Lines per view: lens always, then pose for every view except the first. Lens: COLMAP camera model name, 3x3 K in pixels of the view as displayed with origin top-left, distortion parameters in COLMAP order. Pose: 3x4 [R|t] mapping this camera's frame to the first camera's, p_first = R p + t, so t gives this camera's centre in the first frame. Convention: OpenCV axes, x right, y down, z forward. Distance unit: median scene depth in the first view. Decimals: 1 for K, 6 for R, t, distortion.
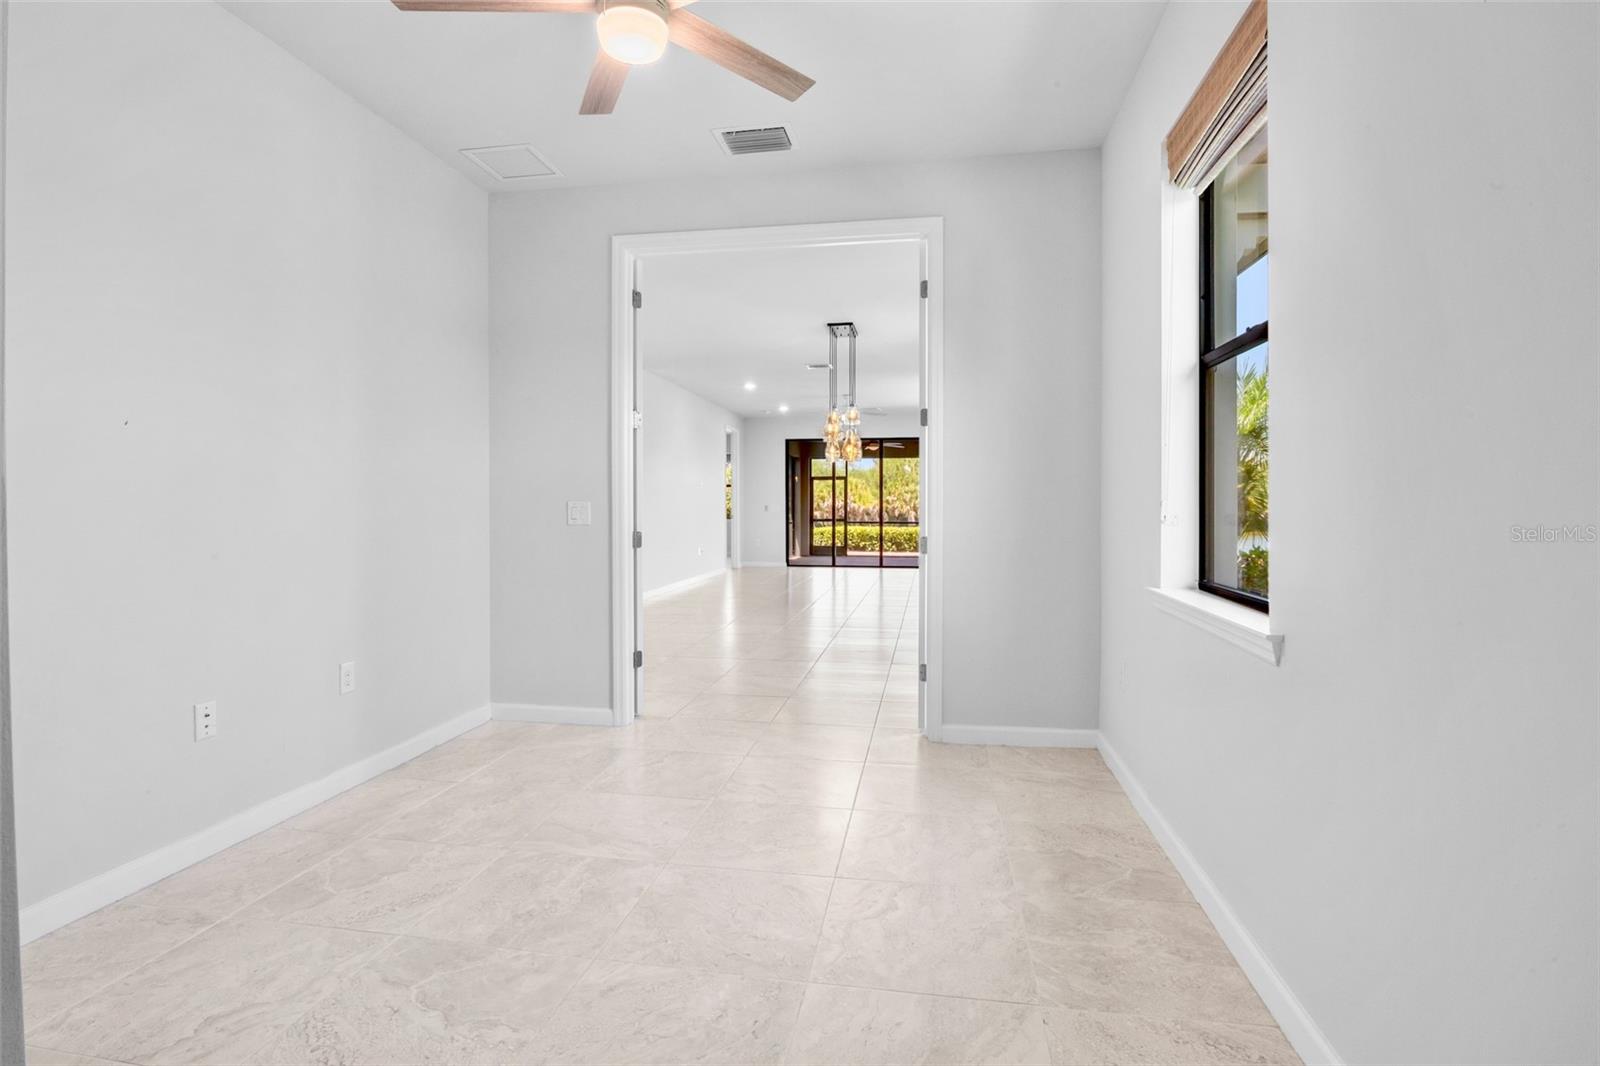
lens RADIAL K [[792.1, 0, 798.5], [0, 792.1, 521.9], [0, 0, 1]] dist [-0.019481, -0.000089]
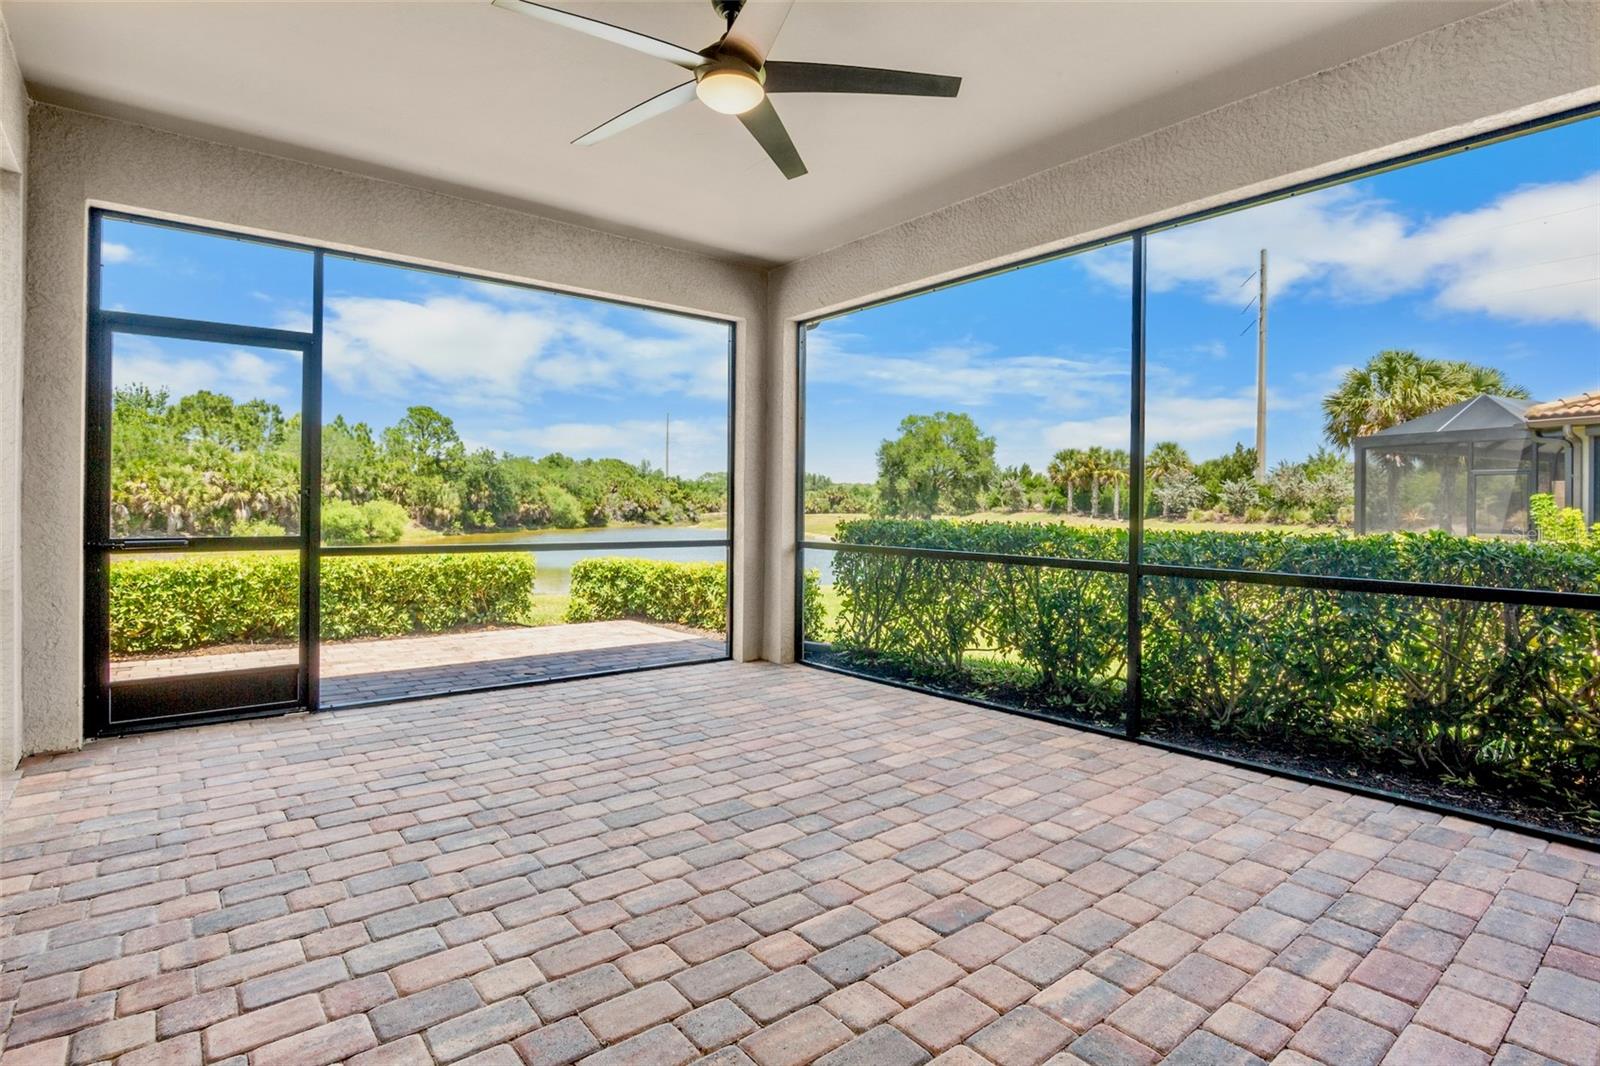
lens RADIAL K [[791.5, 0, 794.8], [0, 791.5, 511.8], [0, 0, 1]] dist [-0.013899, -0.000343]
pose [[0.663559, 0.003590, 0.748115, -0.011667], [0.002834, 0.999969, -0.007312, -0.008396], [-0.748118, 0.006972, 0.663529, 0.757098]]
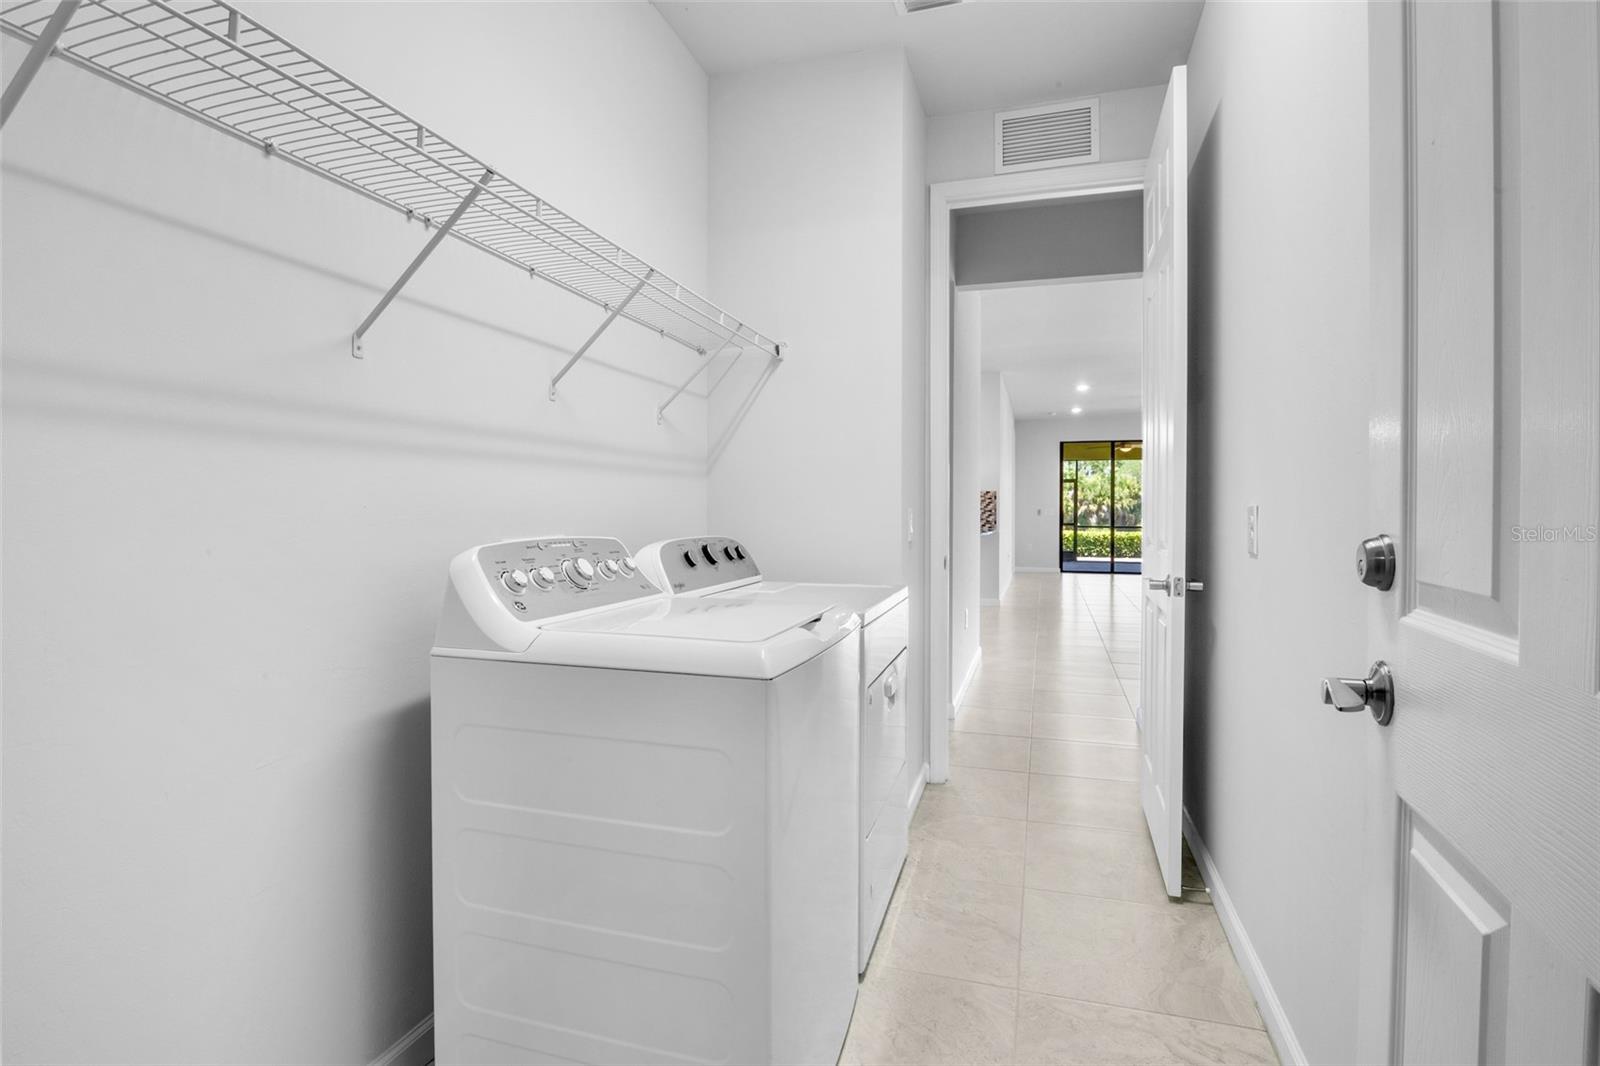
lens RADIAL K [[789.2, 0, 797.3], [0, 789.2, 501.5], [0, 0, 1]] dist [-0.014933, 0.000162]
pose [[0.990665, 0.006680, -0.136158, -0.145557], [-0.010410, 0.999589, -0.026700, -0.000973], [0.135924, 0.027868, 0.990327, -0.002158]]
